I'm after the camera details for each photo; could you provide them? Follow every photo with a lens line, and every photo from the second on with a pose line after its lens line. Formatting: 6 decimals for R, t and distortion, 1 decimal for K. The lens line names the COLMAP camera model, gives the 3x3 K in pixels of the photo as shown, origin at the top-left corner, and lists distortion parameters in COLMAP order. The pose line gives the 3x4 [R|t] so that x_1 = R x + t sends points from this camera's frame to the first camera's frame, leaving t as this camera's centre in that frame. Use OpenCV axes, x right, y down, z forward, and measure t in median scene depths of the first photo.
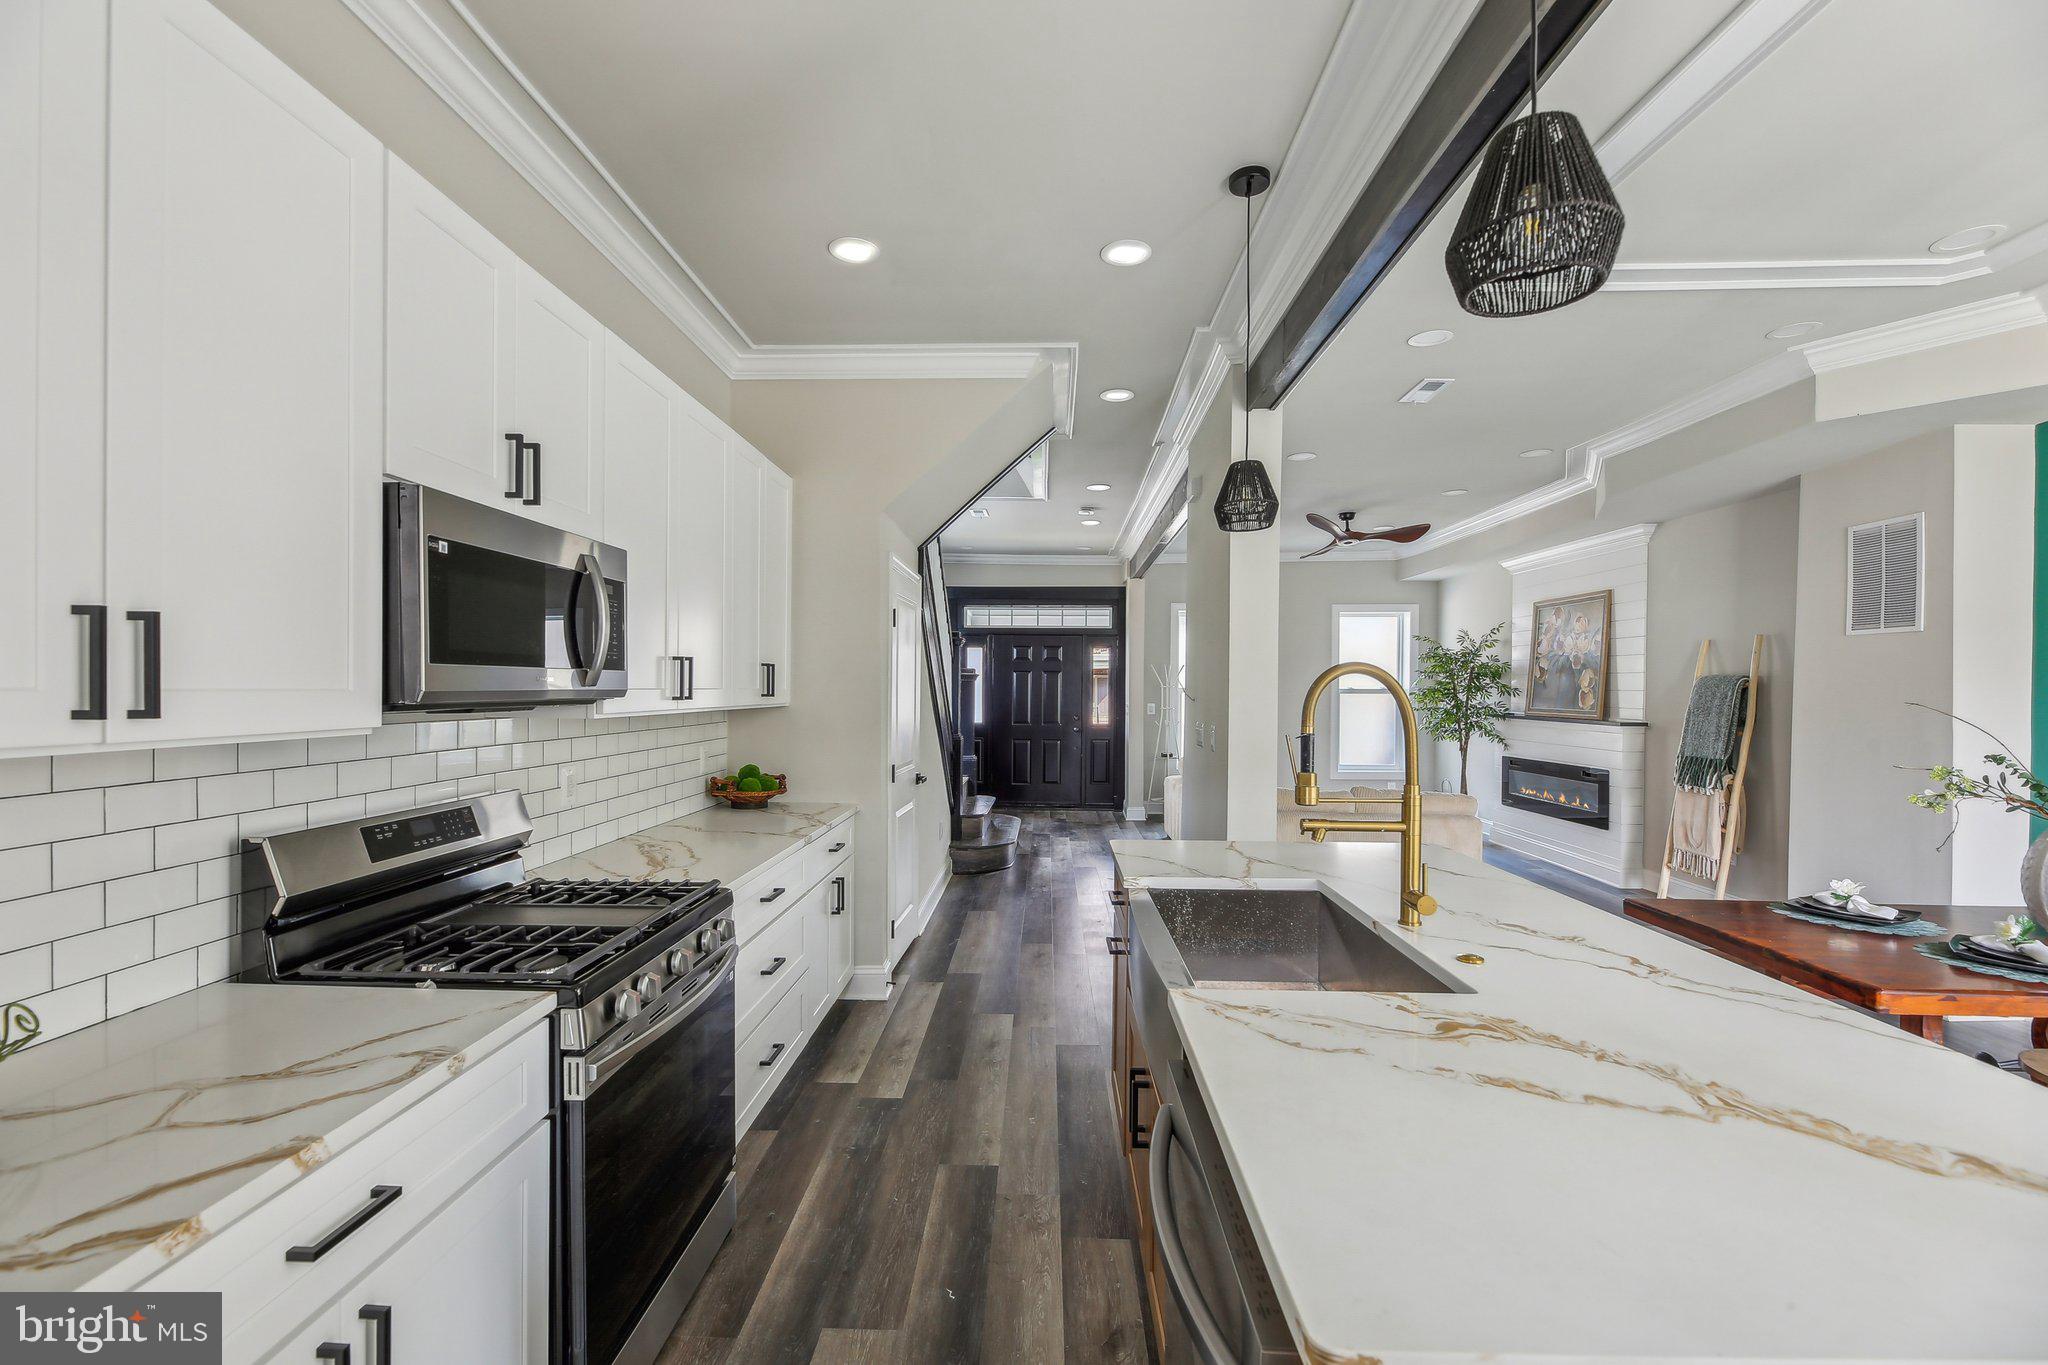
lens RADIAL K [[853.0, 0, 1015.3], [0, 853.0, 692.0], [0, 0, 1]] dist [-0.001131, -0.002558]
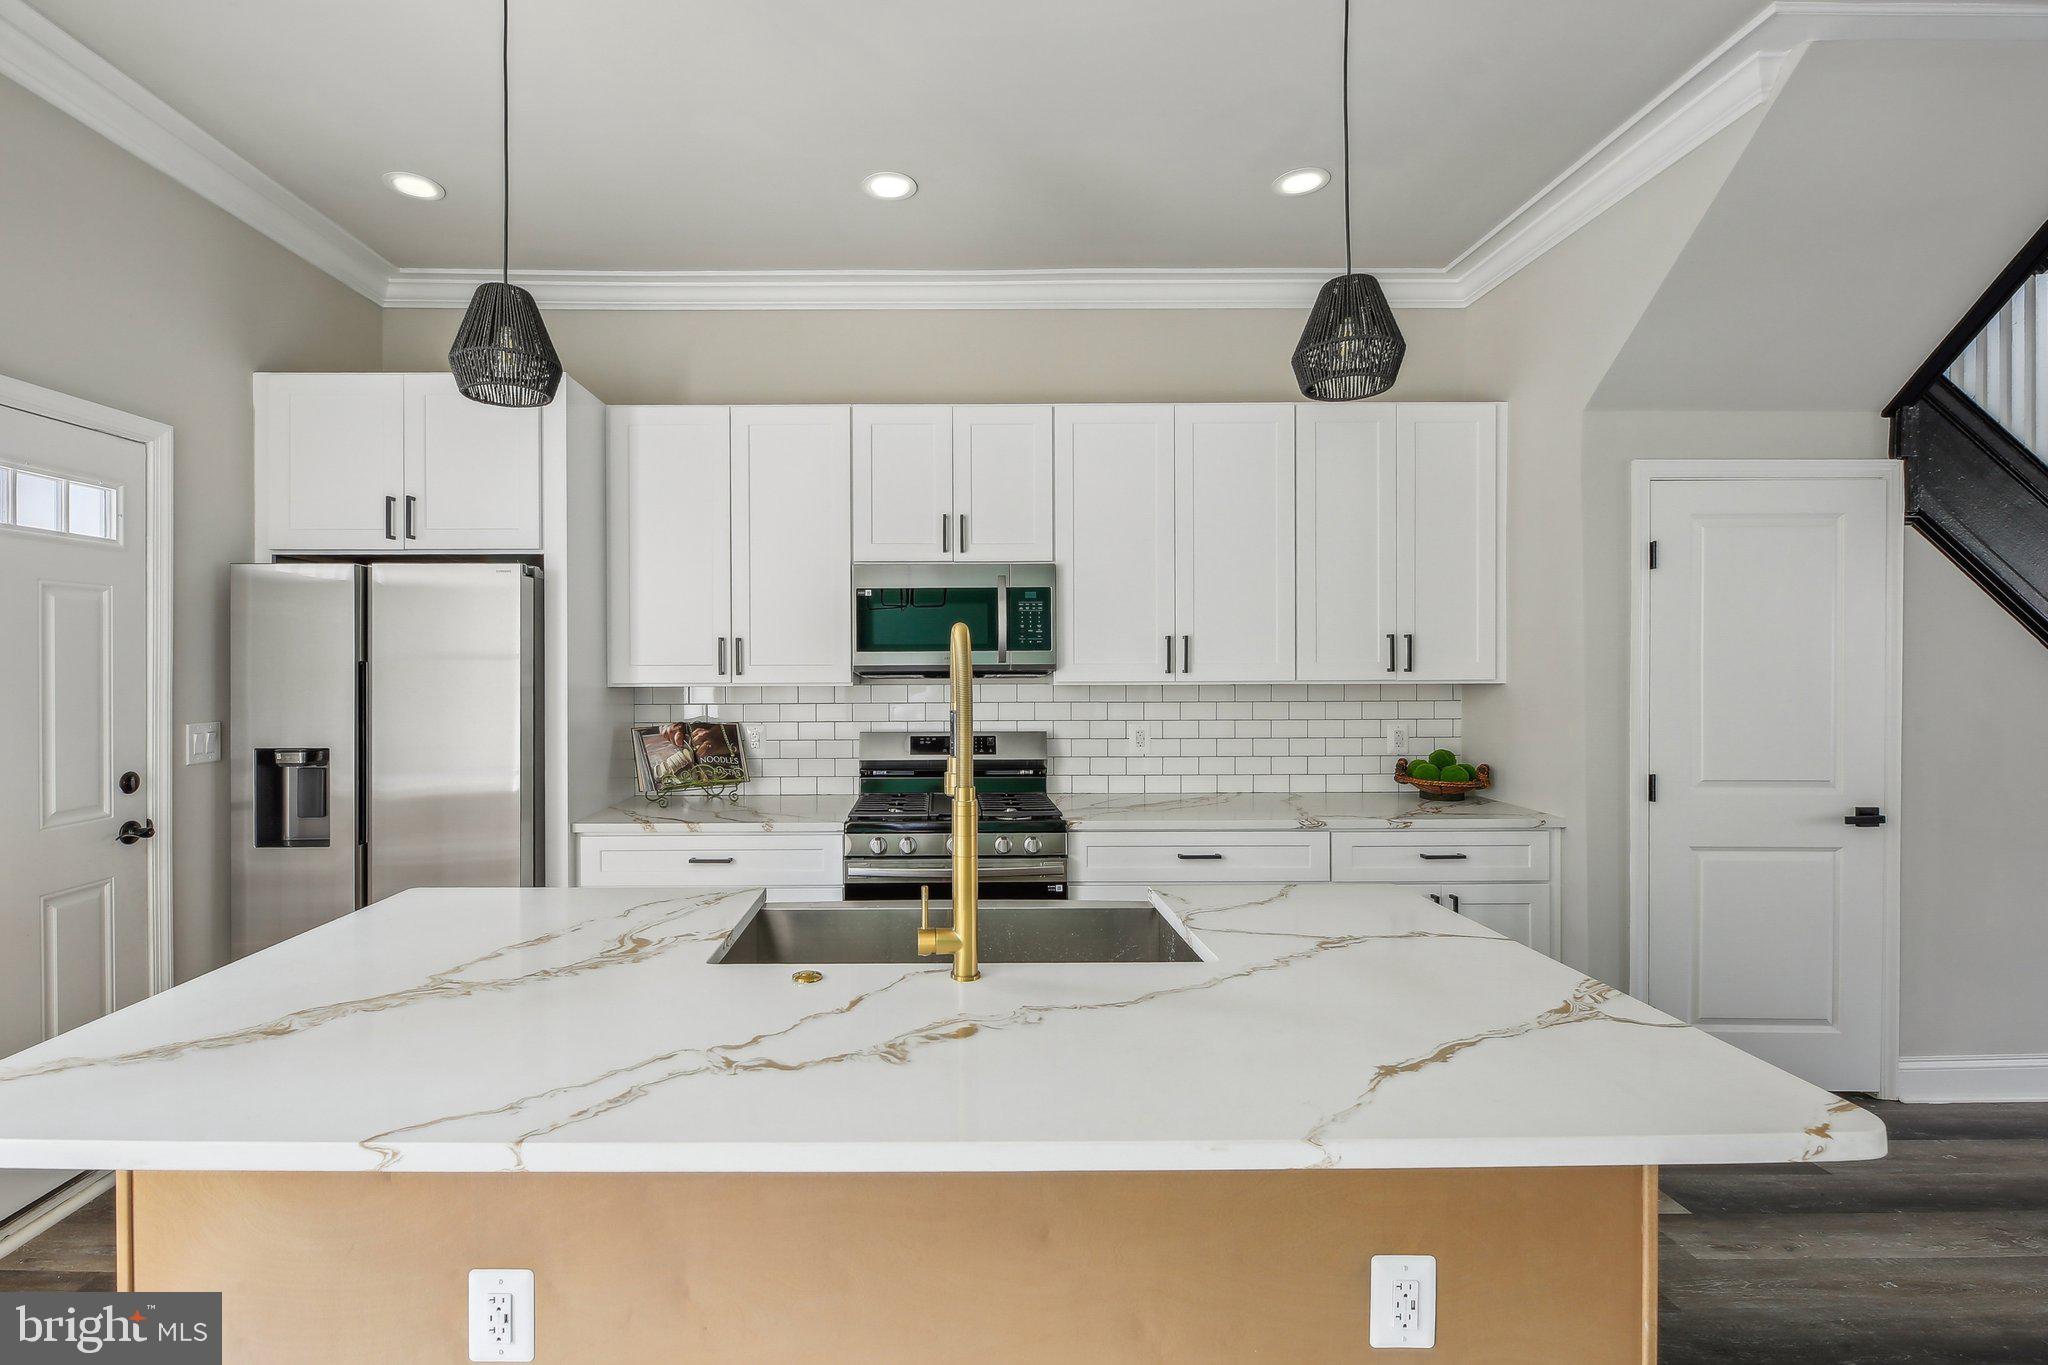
lens RADIAL K [[897.6, 0, 944.1], [0, 897.6, 669.5], [0, 0, 1]] dist [-0.003910, -0.000802]
pose [[0.039240, -0.001838, -0.999228, 1.379383], [-0.000423, 0.999998, -0.001856, 0.011701], [0.999230, 0.000495, 0.039239, 1.066331]]
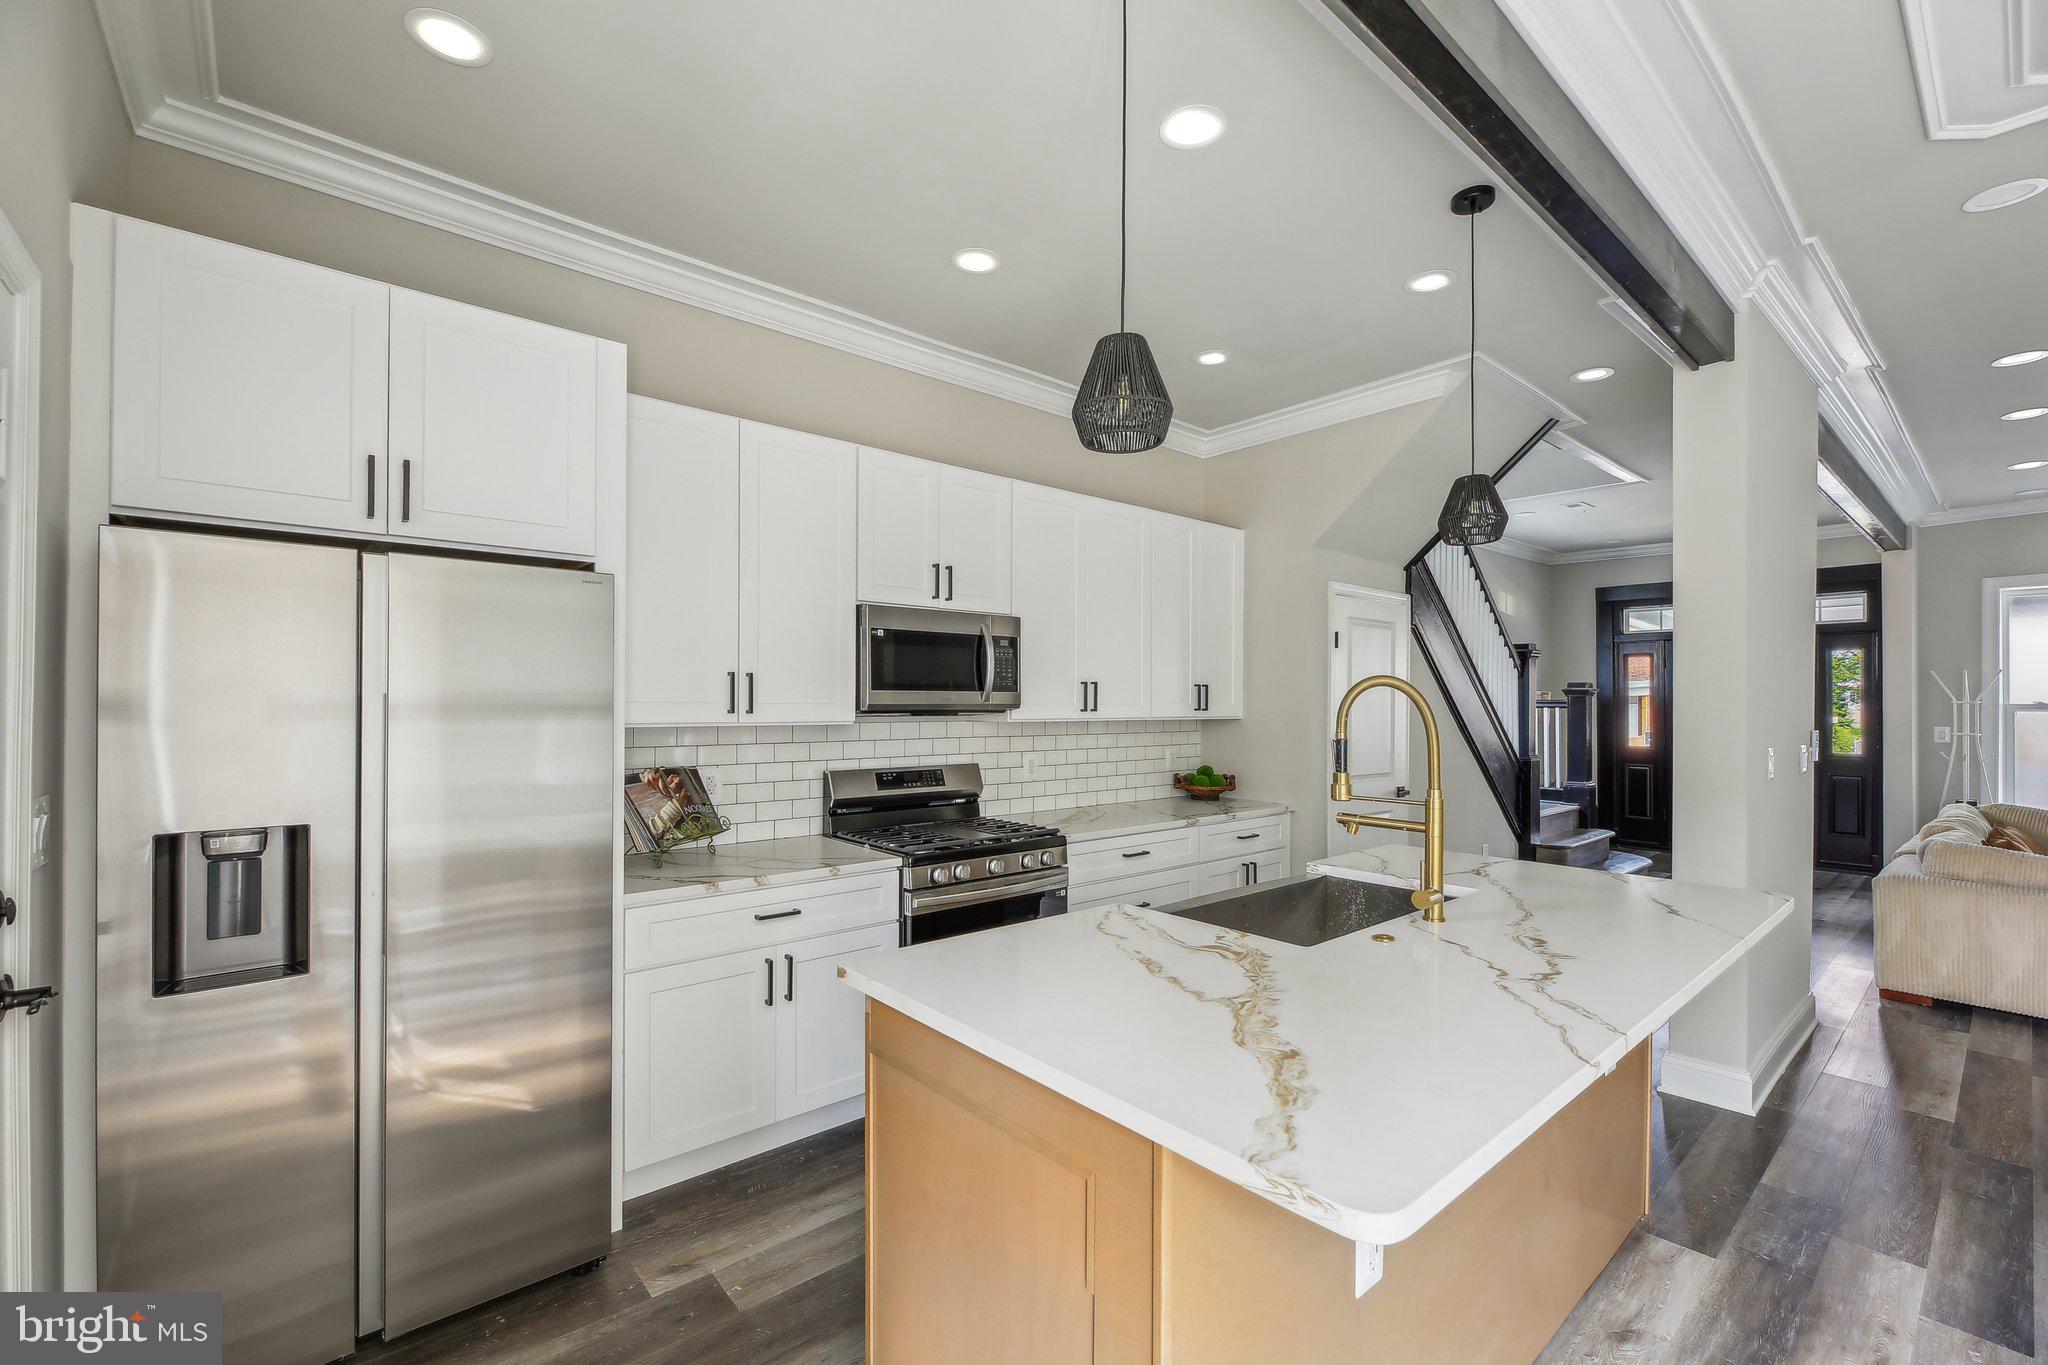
lens RADIAL K [[853.0, 0, 1014.6], [0, 853.0, 701.3], [0, 0, 1]] dist [-0.001131, -0.002558]
pose [[0.670356, -0.006767, -0.742008, 1.011403], [-0.002403, 0.999933, -0.011291, 0.014323], [0.742035, 0.009352, 0.670295, -0.113250]]
